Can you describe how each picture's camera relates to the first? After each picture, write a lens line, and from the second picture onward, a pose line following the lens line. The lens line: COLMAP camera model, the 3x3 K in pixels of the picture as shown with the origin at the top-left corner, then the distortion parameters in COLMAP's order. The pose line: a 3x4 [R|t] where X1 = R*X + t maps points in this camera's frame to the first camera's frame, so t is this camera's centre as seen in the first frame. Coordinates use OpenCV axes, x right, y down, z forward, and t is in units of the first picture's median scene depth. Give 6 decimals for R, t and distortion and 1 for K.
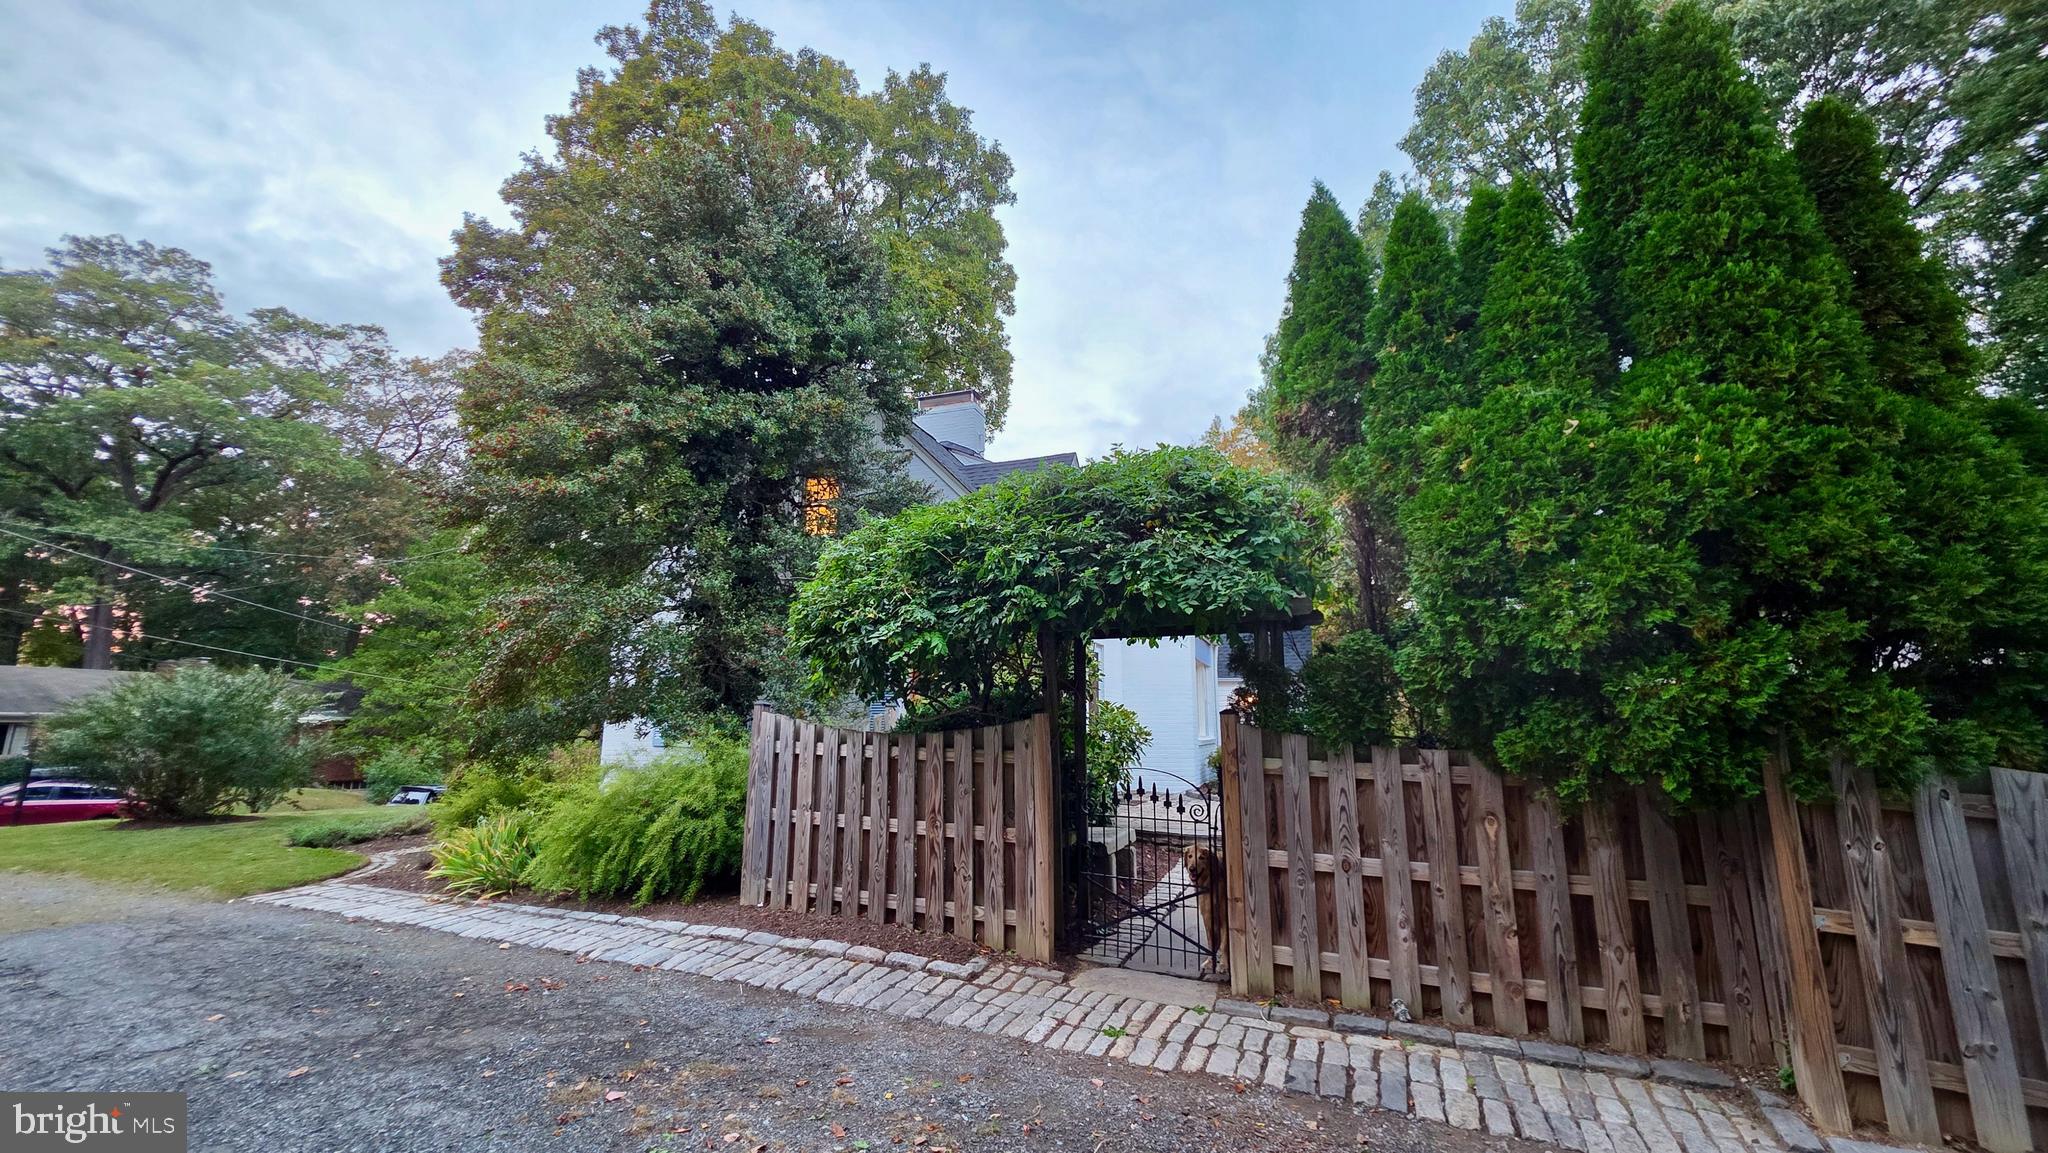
lens RADIAL K [[761.1, 0, 1021.7], [0, 761.1, 613.3], [0, 0, 1]] dist [0.000807, 0.000050]
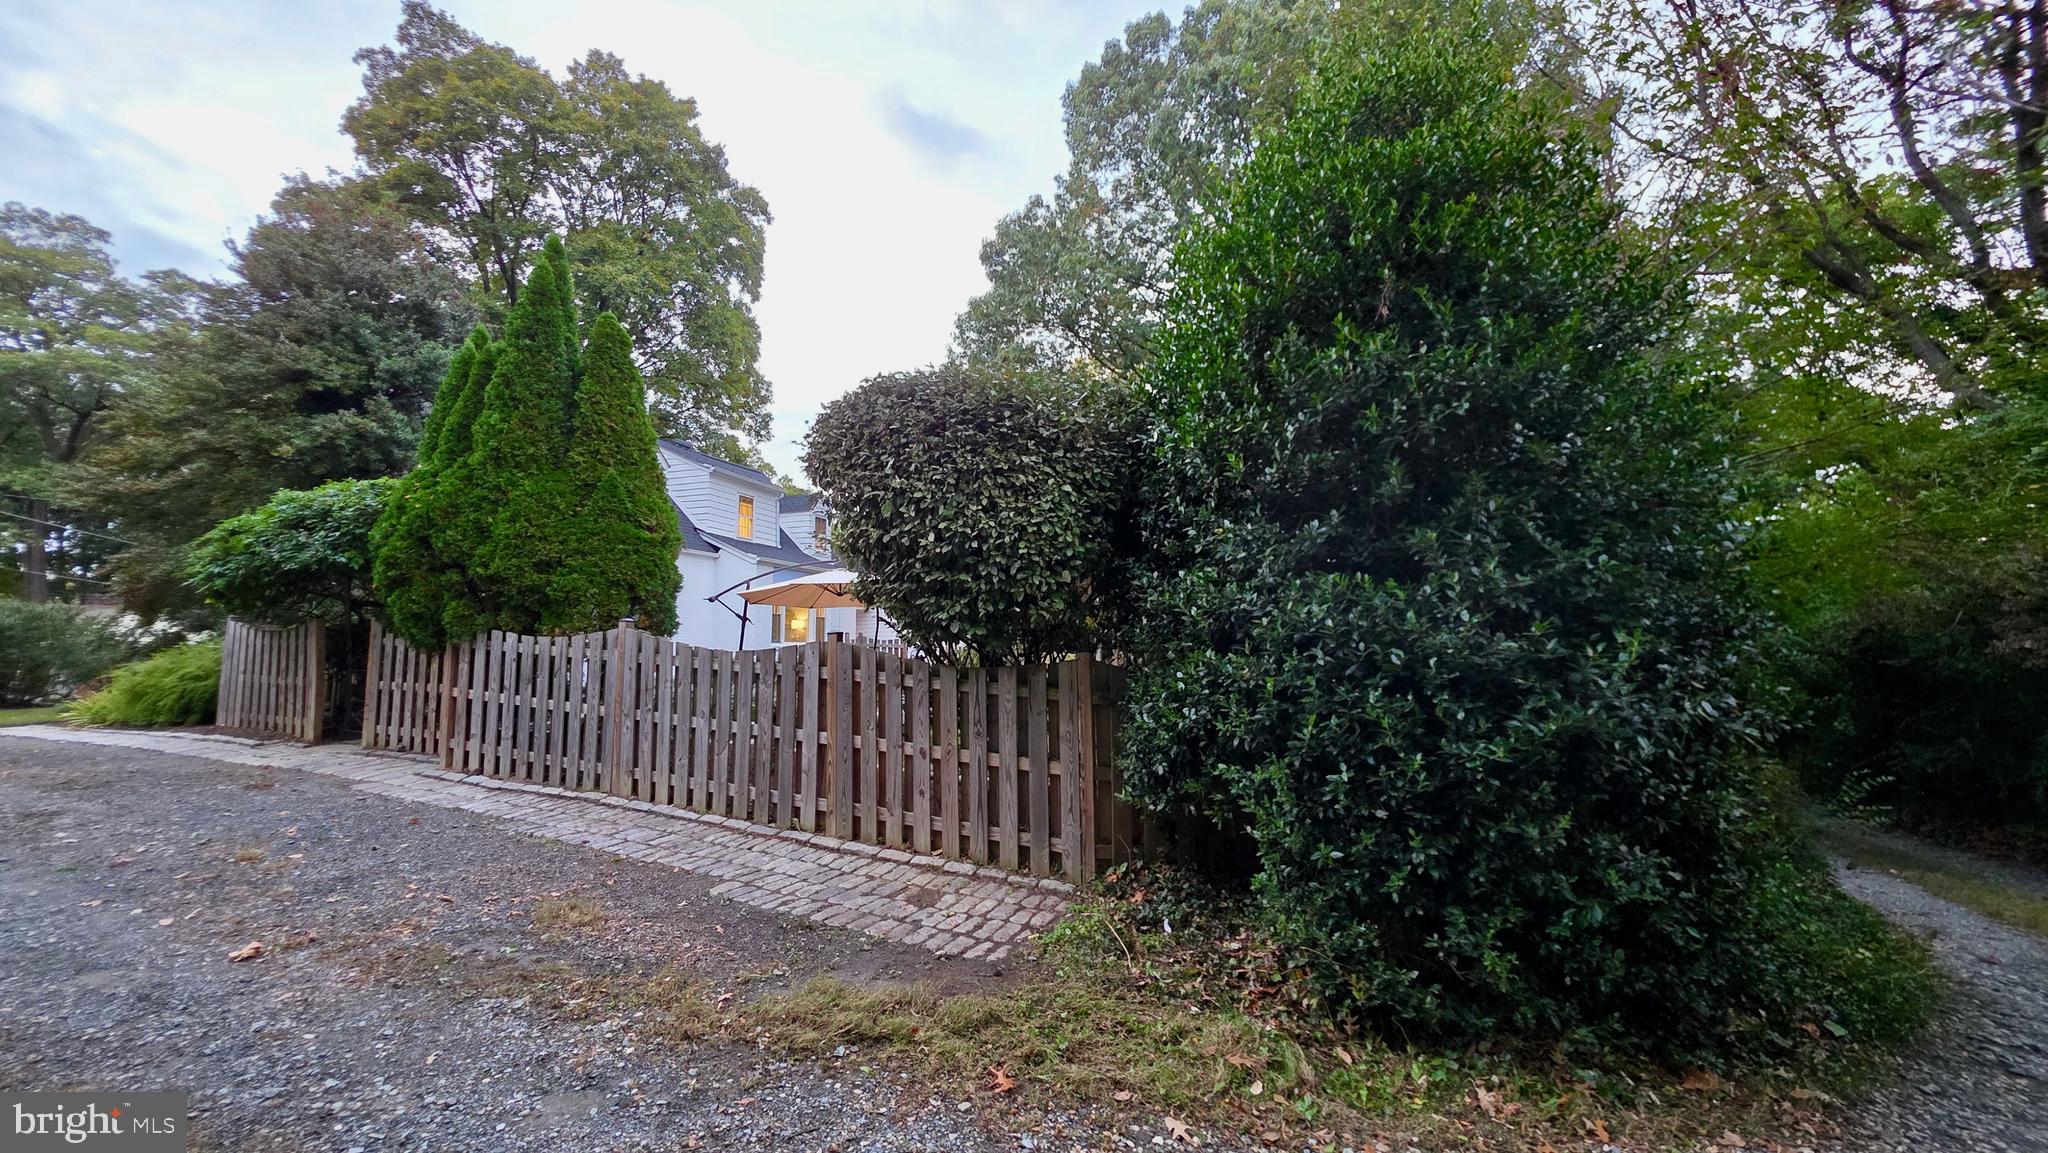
lens RADIAL K [[790.8, 0, 1015.5], [0, 790.8, 600.1], [0, 0, 1]] dist [0.029328, 0.000072]
pose [[0.997865, 0.012645, -0.064079, 0.387375], [-0.007306, 0.996533, 0.082883, -0.021598], [0.064905, -0.082237, 0.994497, -0.182813]]
